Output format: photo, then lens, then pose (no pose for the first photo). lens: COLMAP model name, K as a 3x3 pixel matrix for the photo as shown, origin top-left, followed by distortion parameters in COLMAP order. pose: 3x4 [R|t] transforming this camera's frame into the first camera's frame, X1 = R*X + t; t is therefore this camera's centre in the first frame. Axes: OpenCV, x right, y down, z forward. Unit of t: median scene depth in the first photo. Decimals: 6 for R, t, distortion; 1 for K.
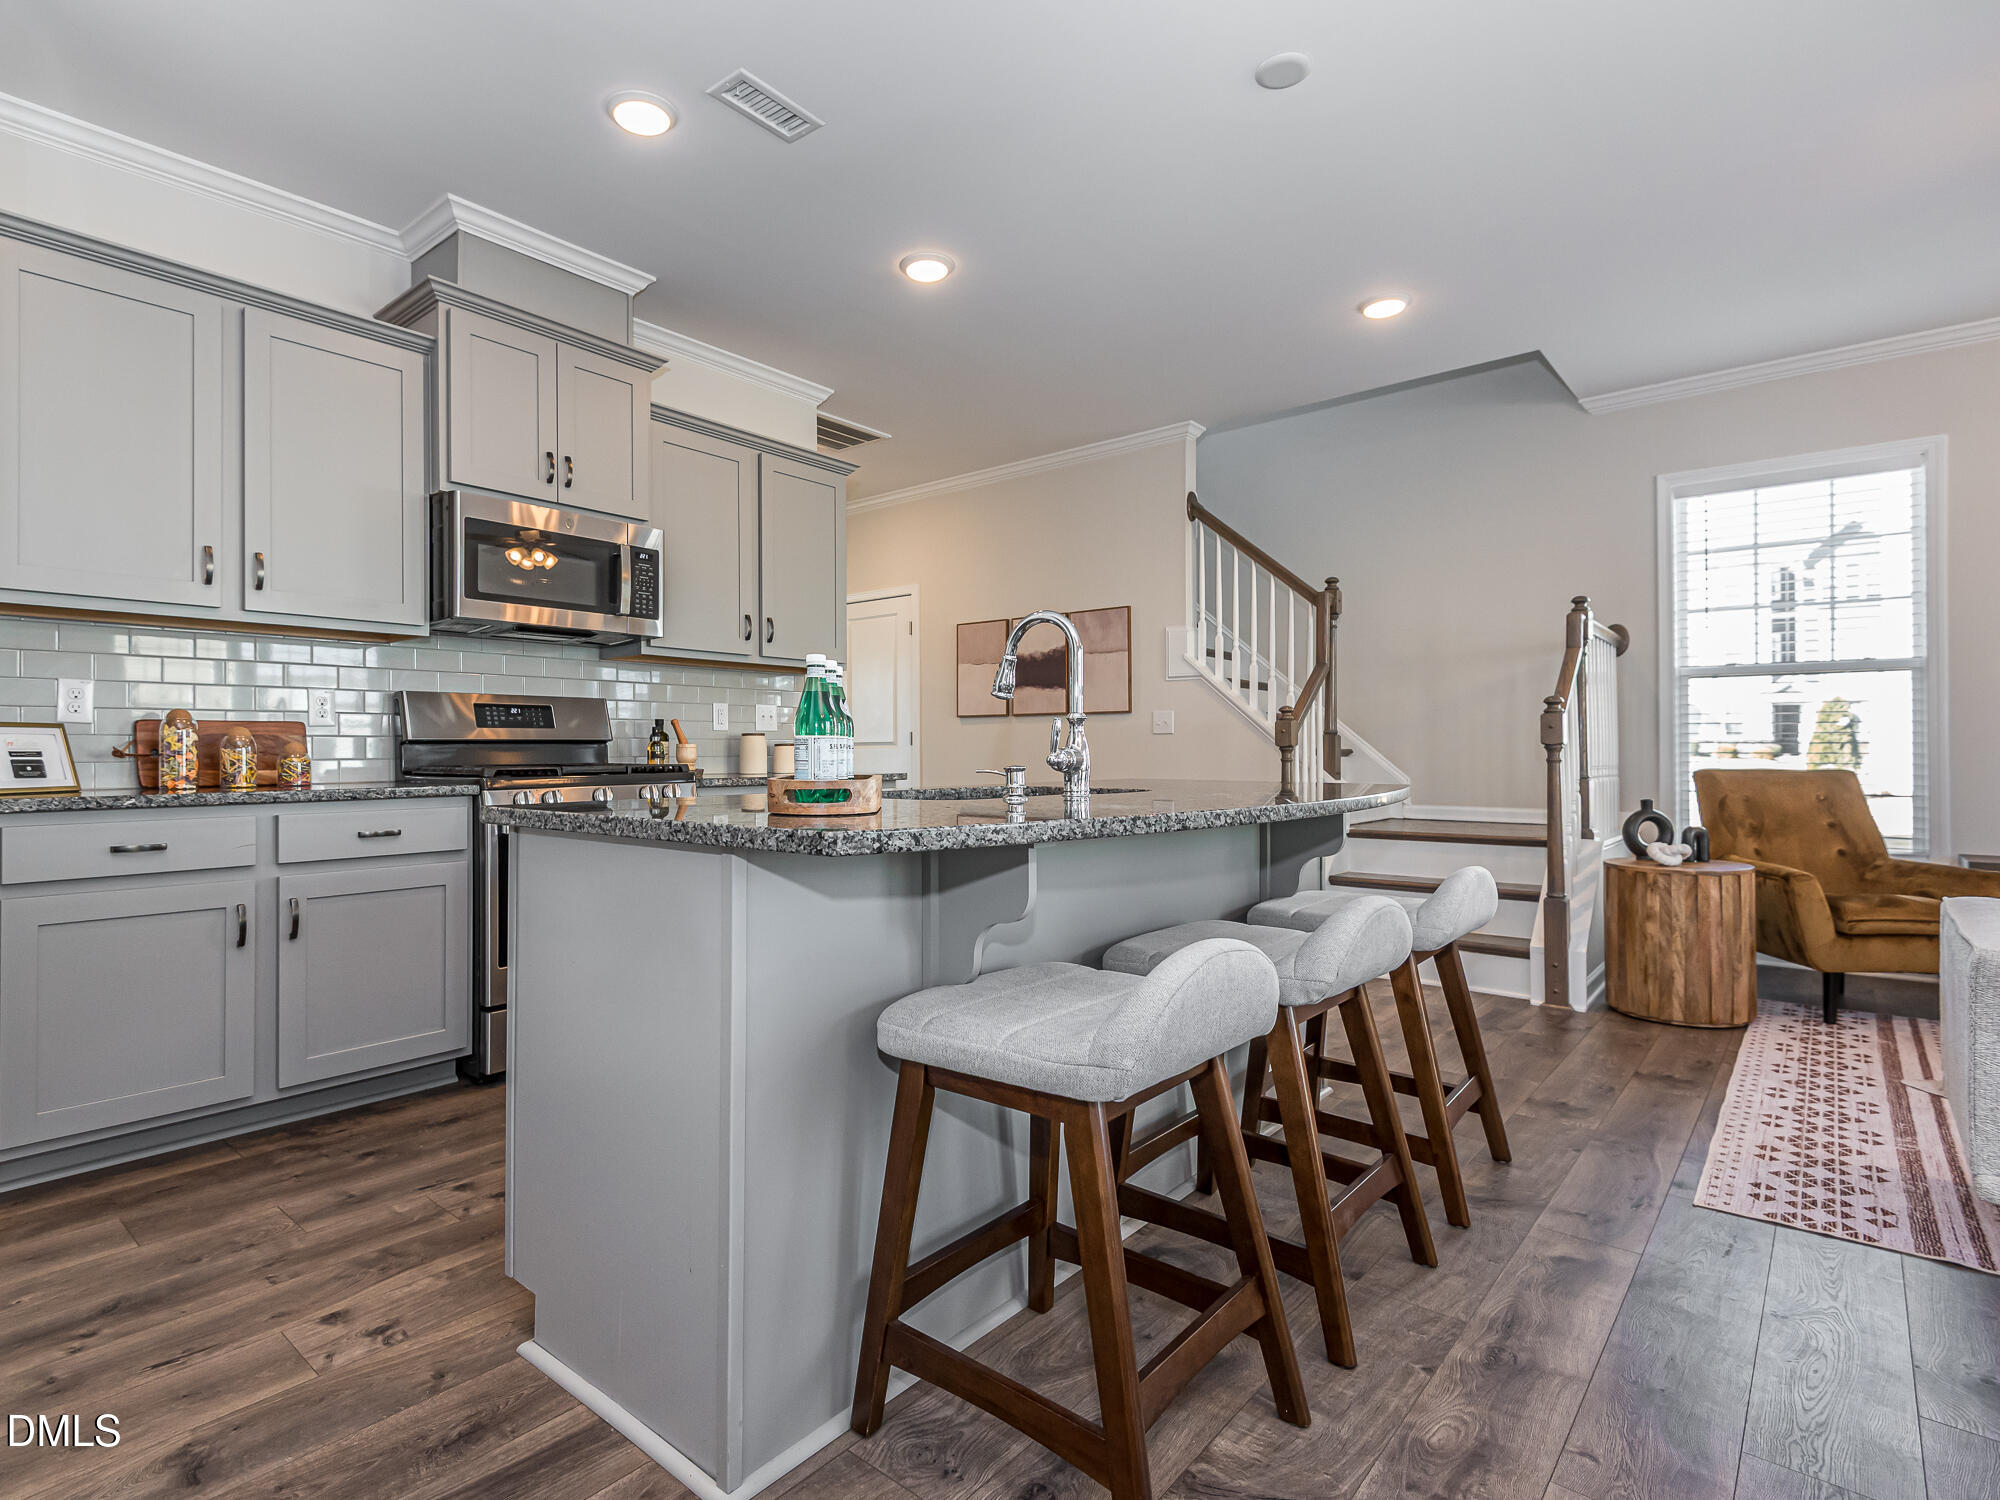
lens RADIAL K [[1028.8, 0, 940.7], [0, 1028.8, 739.7], [0, 0, 1]] dist [0.017699, -0.002785]
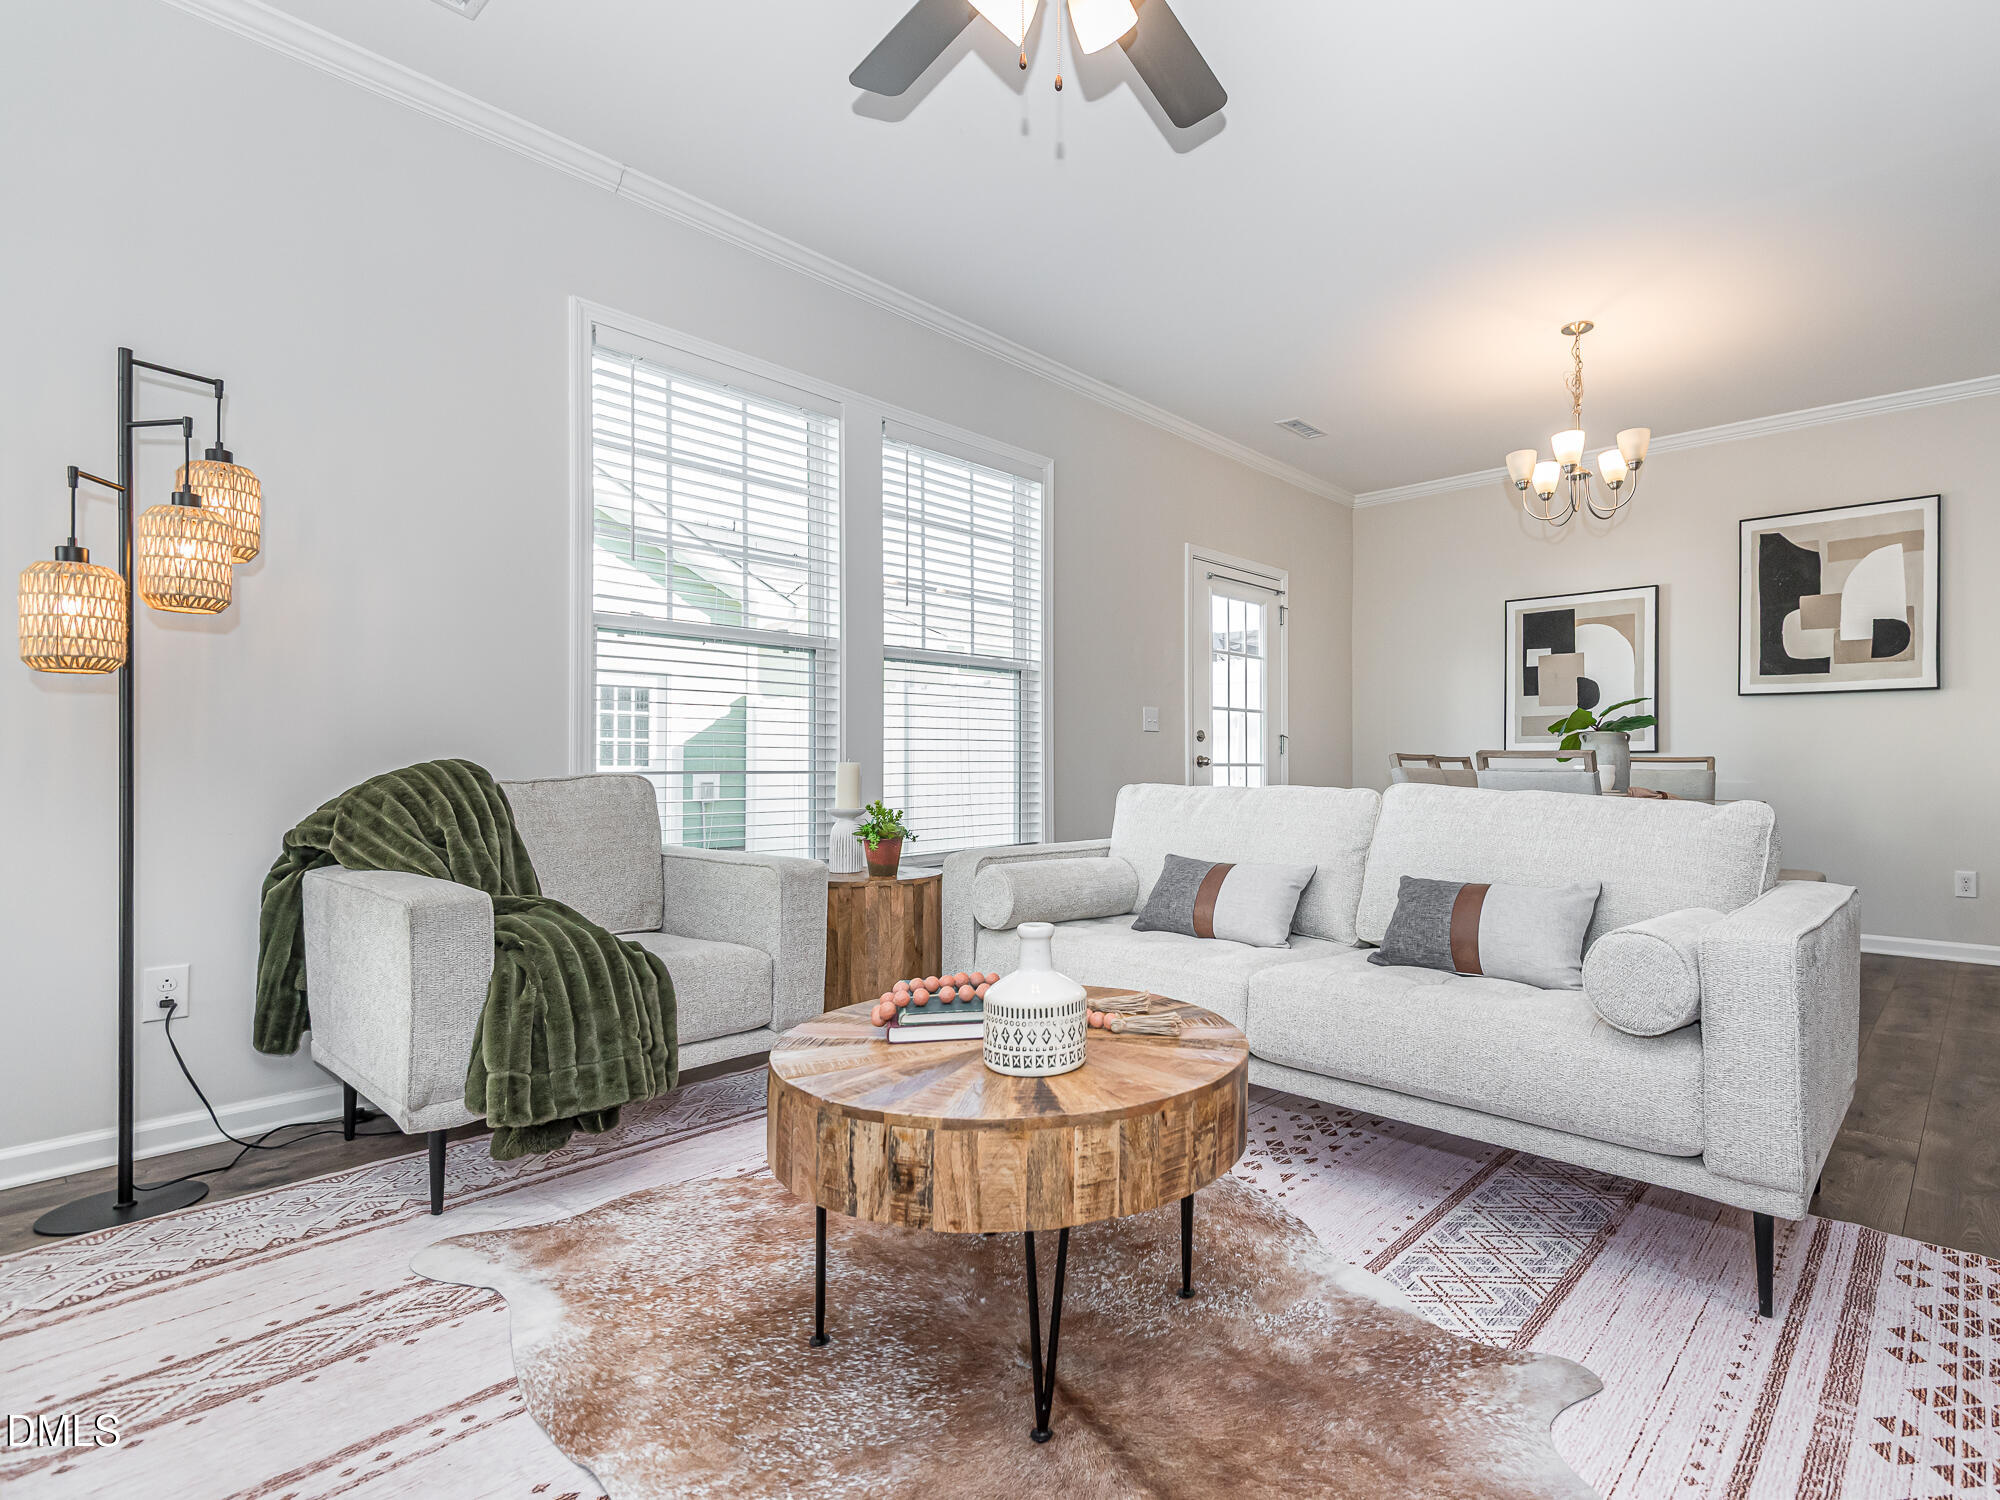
lens RADIAL K [[1028.8, 0, 1117.5], [0, 1028.8, 753.9], [0, 0, 1]] dist [0.017699, -0.002785]
pose [[-0.999867, -0.001396, -0.016271, 0.982985], [-0.001029, 0.999745, -0.022566, 0.033972], [0.016298, -0.022546, -0.999613, 1.161979]]
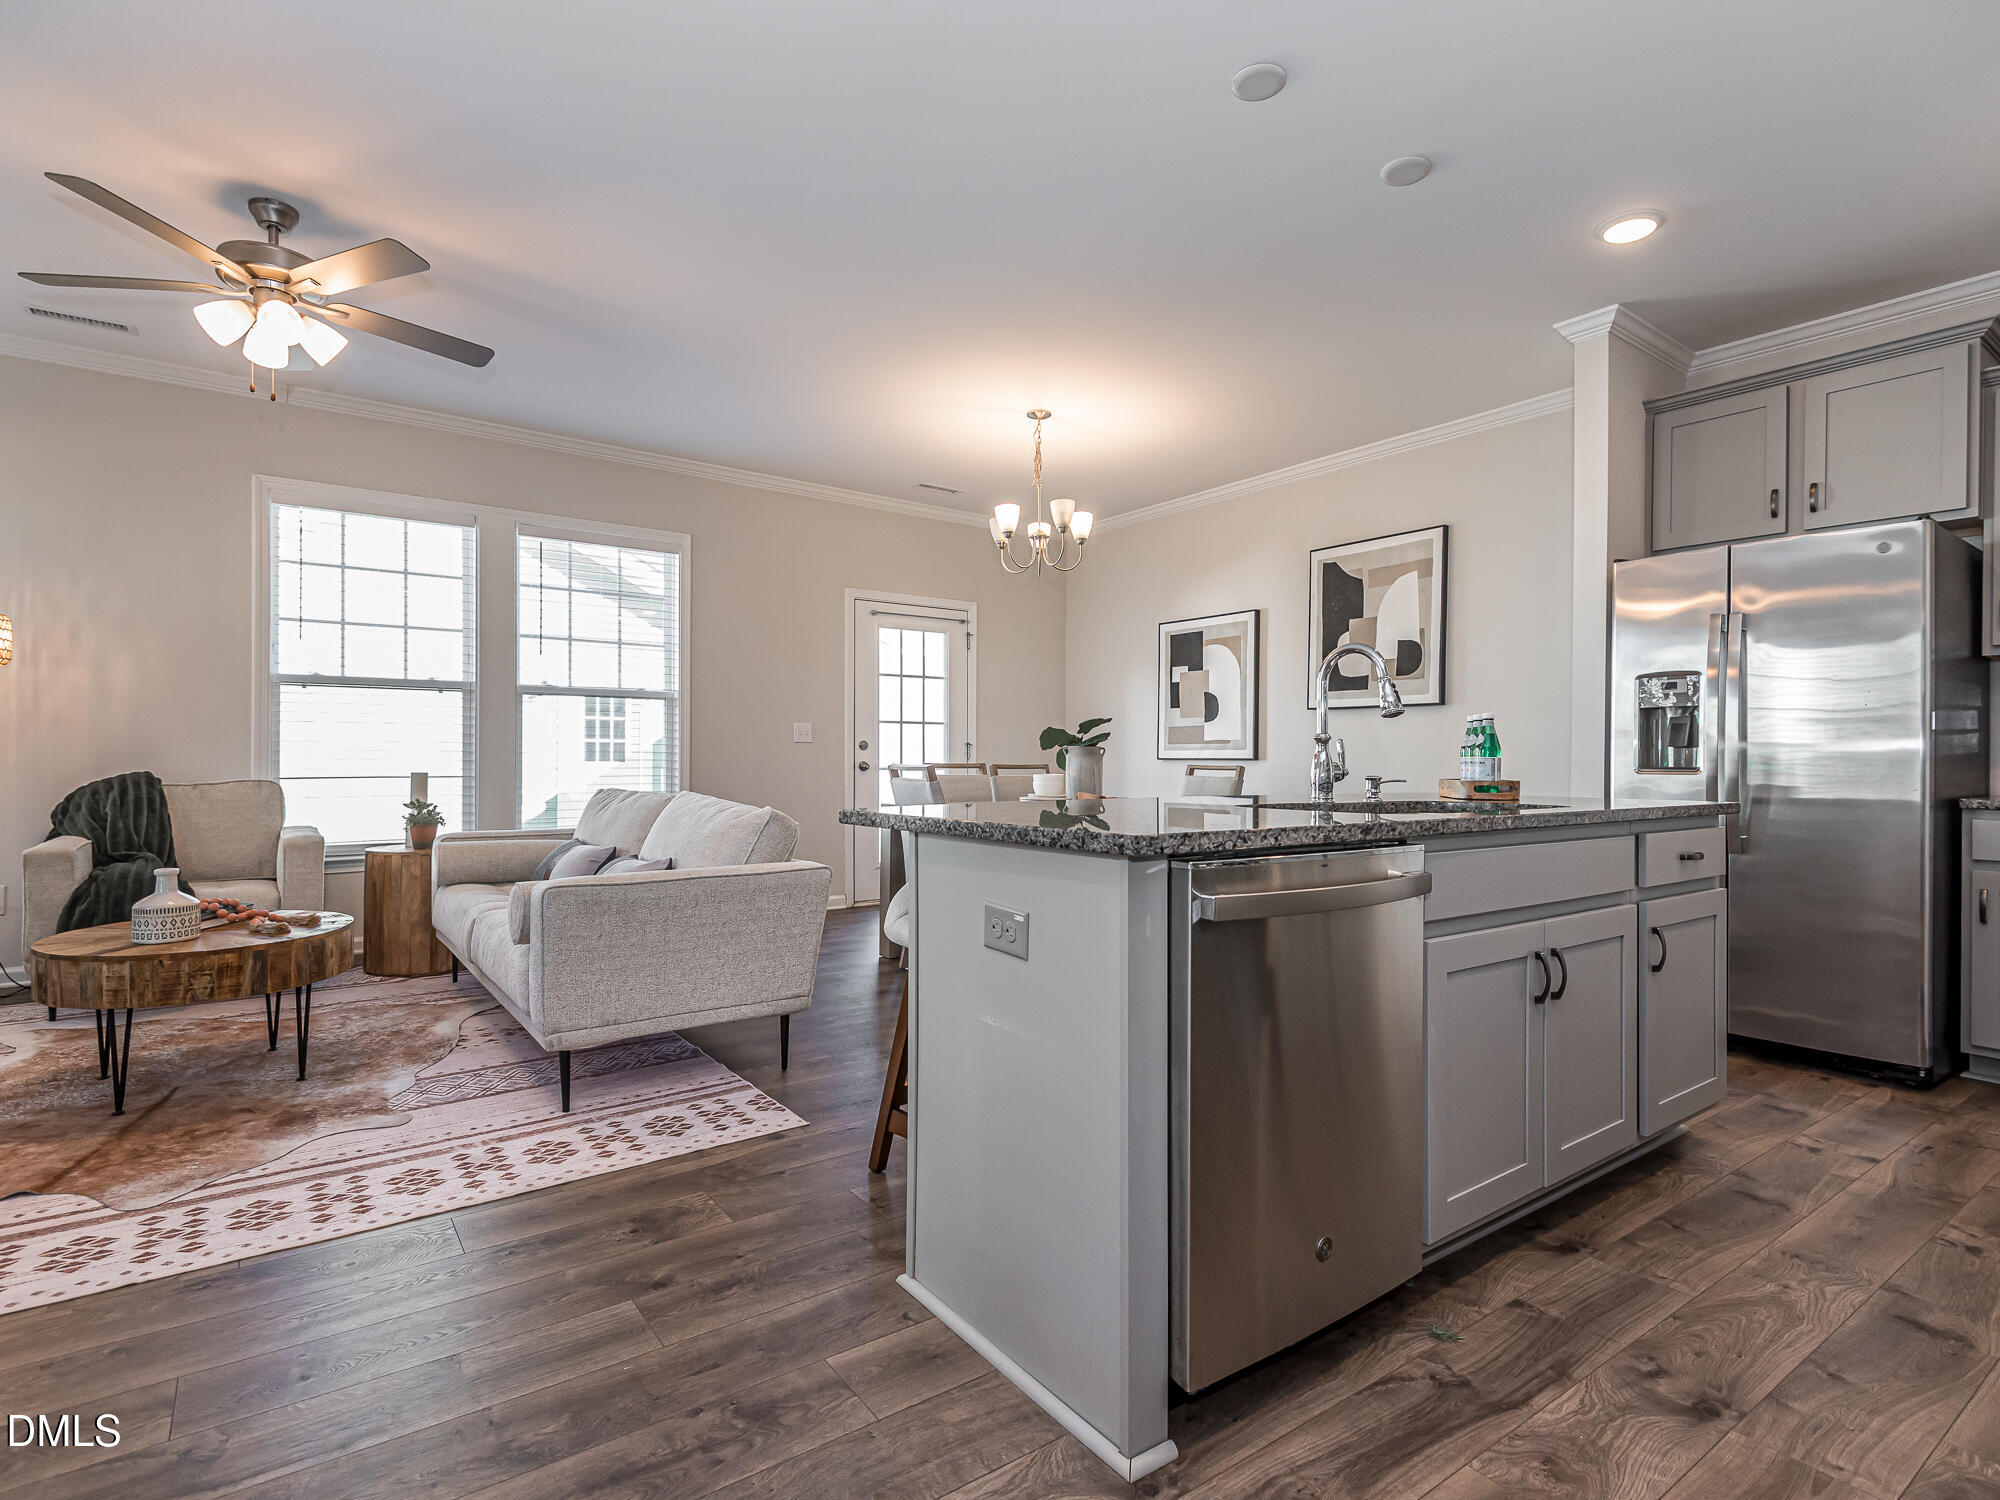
lens RADIAL K [[1028.8, 0, 995.6], [0, 1028.8, 755.5], [0, 0, 1]] dist [0.017699, -0.002785]
pose [[-0.974365, -0.003793, 0.224939, 0.146208], [-0.006406, 0.999920, -0.010889, 0.008518], [-0.224880, -0.012050, -0.974312, 1.405053]]
